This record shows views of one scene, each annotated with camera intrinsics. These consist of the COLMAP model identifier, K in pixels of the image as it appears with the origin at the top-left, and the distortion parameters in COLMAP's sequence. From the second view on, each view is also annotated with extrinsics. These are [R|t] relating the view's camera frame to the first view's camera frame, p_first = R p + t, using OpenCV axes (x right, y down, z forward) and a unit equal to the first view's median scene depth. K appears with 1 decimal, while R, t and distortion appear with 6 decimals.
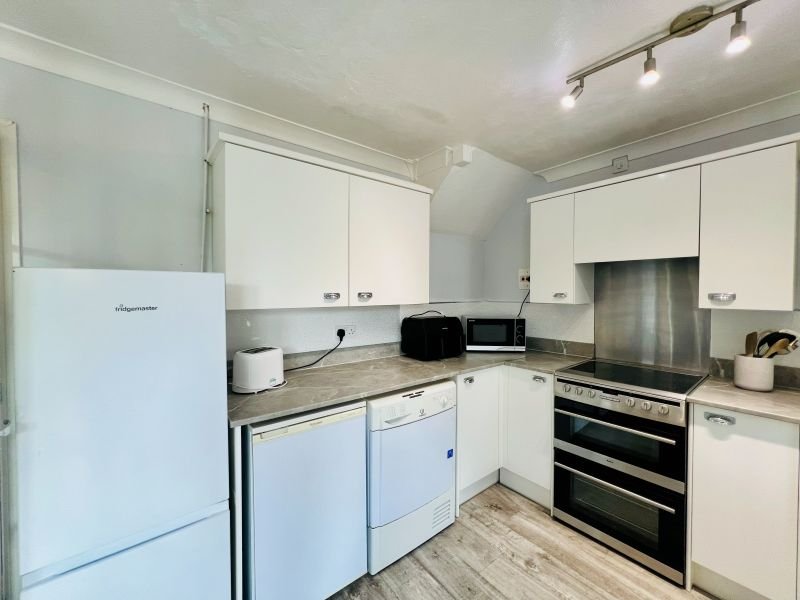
lens RADIAL K [[318.0, 0, 398.8], [0, 318.0, 298.0], [0, 0, 1]] dist [-0.004926, 0.000534]
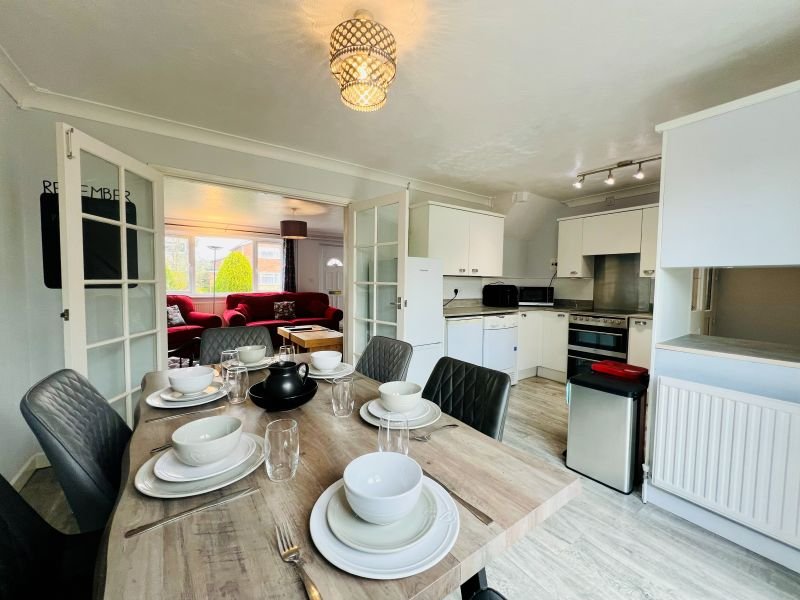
lens RADIAL K [[318.0, 0, 397.7], [0, 318.0, 297.8], [0, 0, 1]] dist [-0.004926, 0.000534]
pose [[0.998019, 0.013547, -0.061430, -0.417384], [-0.011696, 0.999470, 0.030391, 0.097235], [0.061809, -0.029612, 0.997649, -0.950766]]
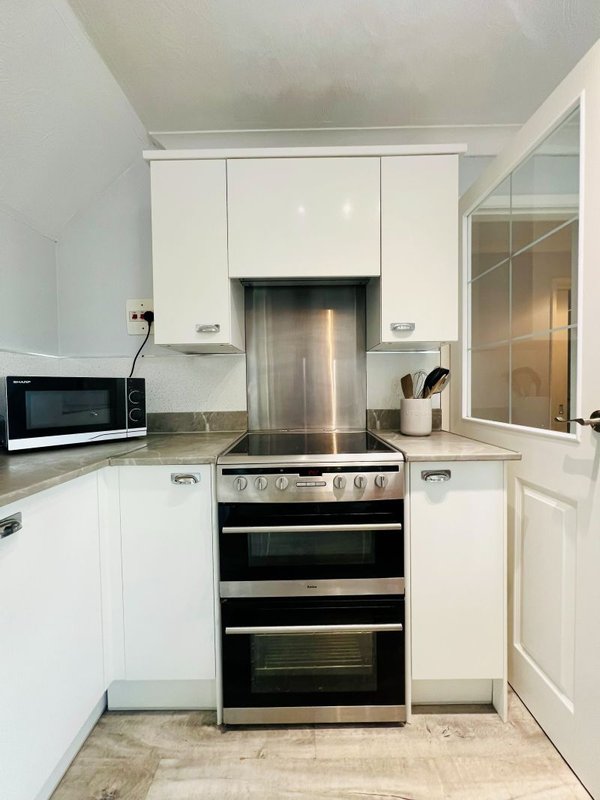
lens RADIAL K [[318.0, 0, 302.7], [0, 318.0, 397.4], [0, 0, 1]] dist [-0.004926, 0.000534]
pose [[0.623651, -0.033765, 0.780973, 0.157480], [0.027555, 0.999395, 0.021204, 0.113778], [-0.781217, 0.008296, 0.624205, 0.512533]]
